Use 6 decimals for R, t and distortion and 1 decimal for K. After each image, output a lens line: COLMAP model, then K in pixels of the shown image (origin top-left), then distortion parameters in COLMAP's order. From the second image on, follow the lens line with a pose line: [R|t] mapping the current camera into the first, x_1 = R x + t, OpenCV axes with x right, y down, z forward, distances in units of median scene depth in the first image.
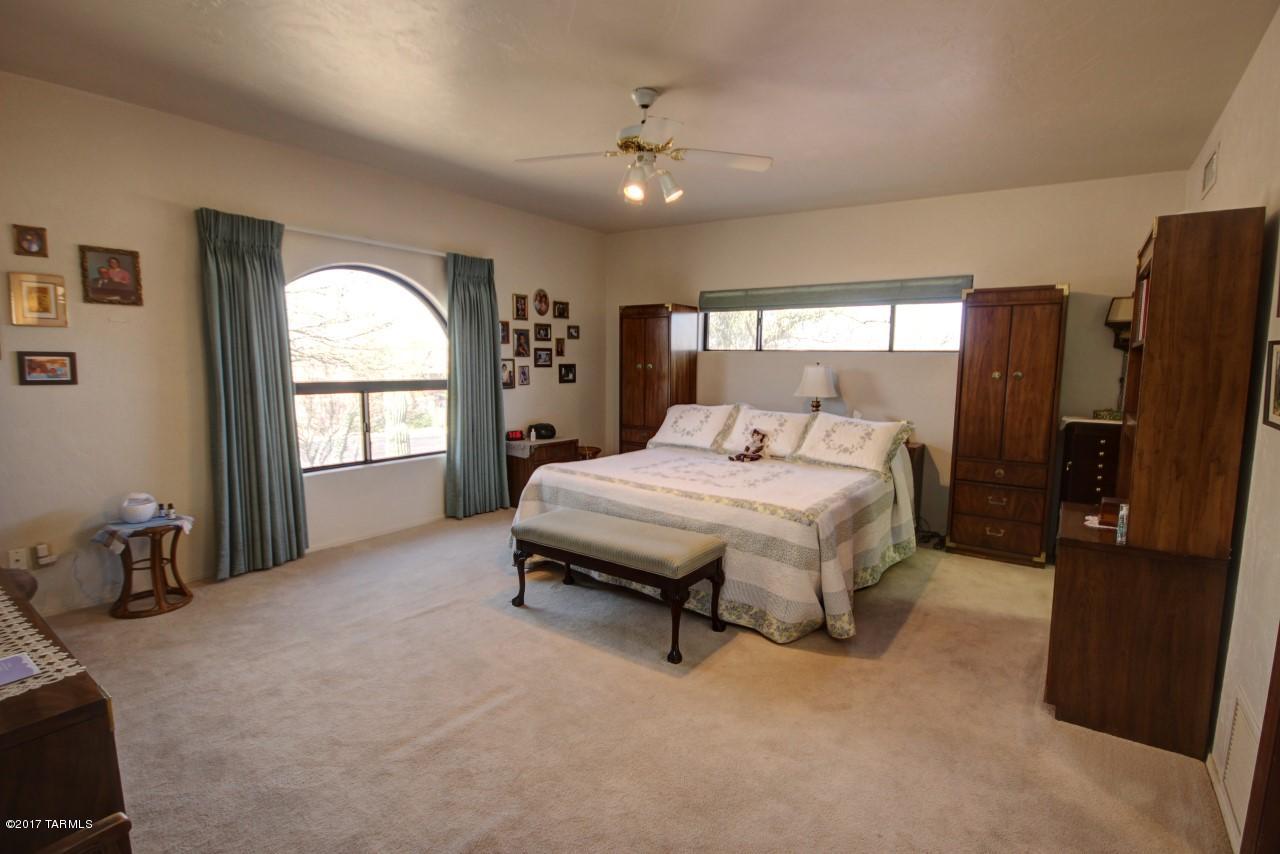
lens RADIAL K [[599.2, 0, 665.0], [0, 599.2, 429.6], [0, 0, 1]] dist [-0.000699, -0.004067]
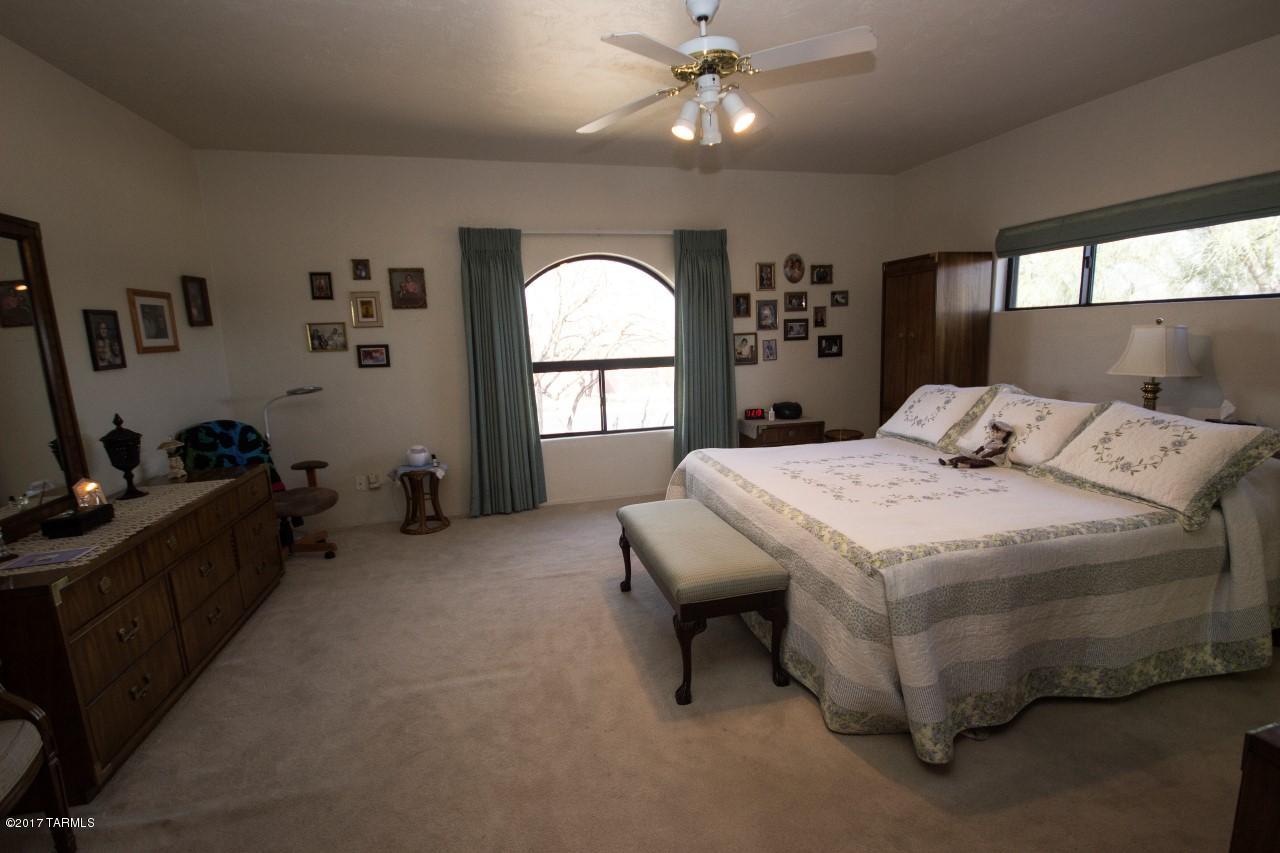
lens RADIAL K [[599.2, 0, 644.8], [0, 599.2, 430.0], [0, 0, 1]] dist [-0.000699, -0.004067]
pose [[0.758017, 0.064657, -0.649022, 0.312927], [-0.032000, 0.997563, 0.062006, -0.024041], [0.651449, -0.026233, 0.758239, 0.220457]]
